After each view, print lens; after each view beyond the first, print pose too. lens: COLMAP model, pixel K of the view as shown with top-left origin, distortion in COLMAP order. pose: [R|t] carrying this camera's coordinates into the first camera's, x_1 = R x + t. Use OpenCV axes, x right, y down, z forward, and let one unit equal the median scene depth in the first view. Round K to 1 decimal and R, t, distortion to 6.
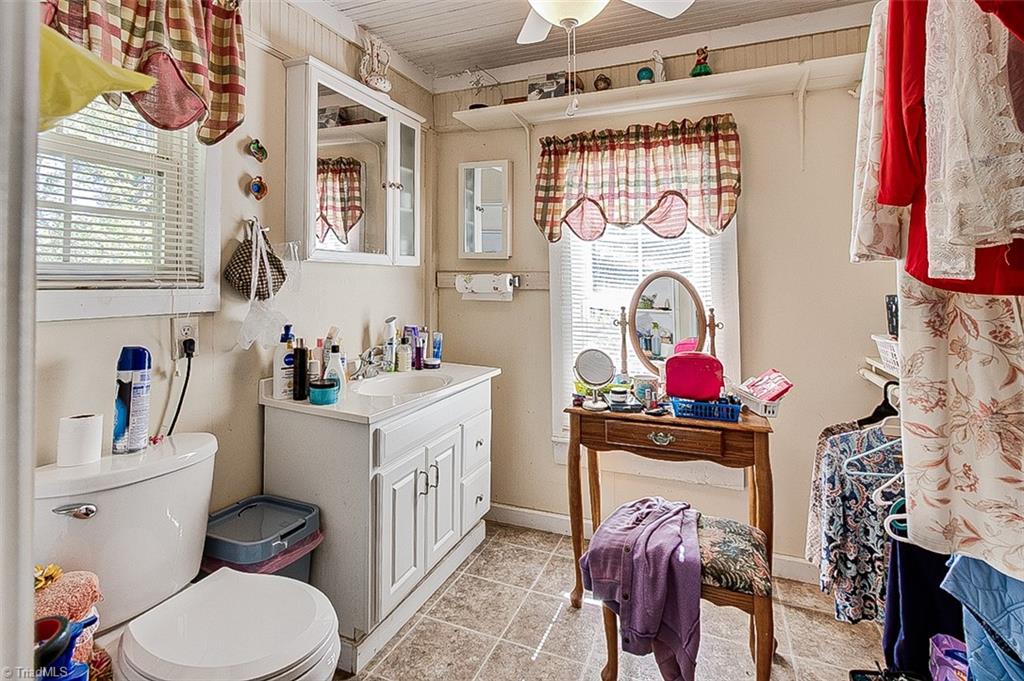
lens RADIAL K [[495.5, 0, 520.0], [0, 495.5, 274.4], [0, 0, 1]] dist [-0.005216, 0.000129]
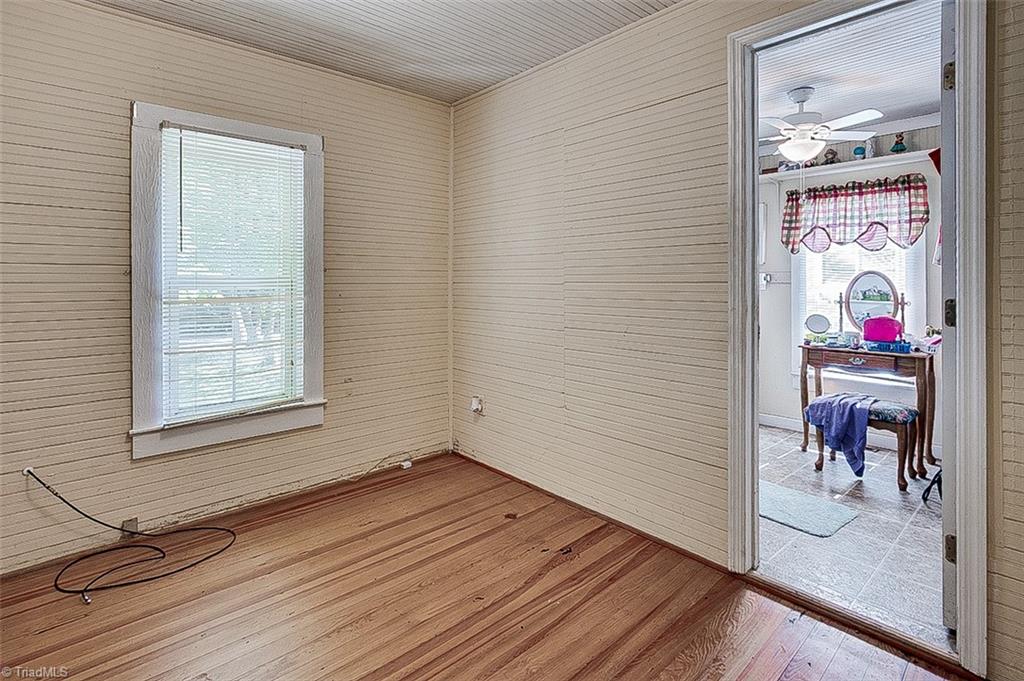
lens RADIAL K [[502.6, 0, 513.9], [0, 502.6, 296.2], [0, 0, 1]] dist [-0.001591, -0.000418]
pose [[0.898449, 0.011775, -0.438920, -0.039590], [0.006521, 0.999172, 0.040154, 0.003192], [0.439029, -0.038939, 0.897629, -1.018966]]
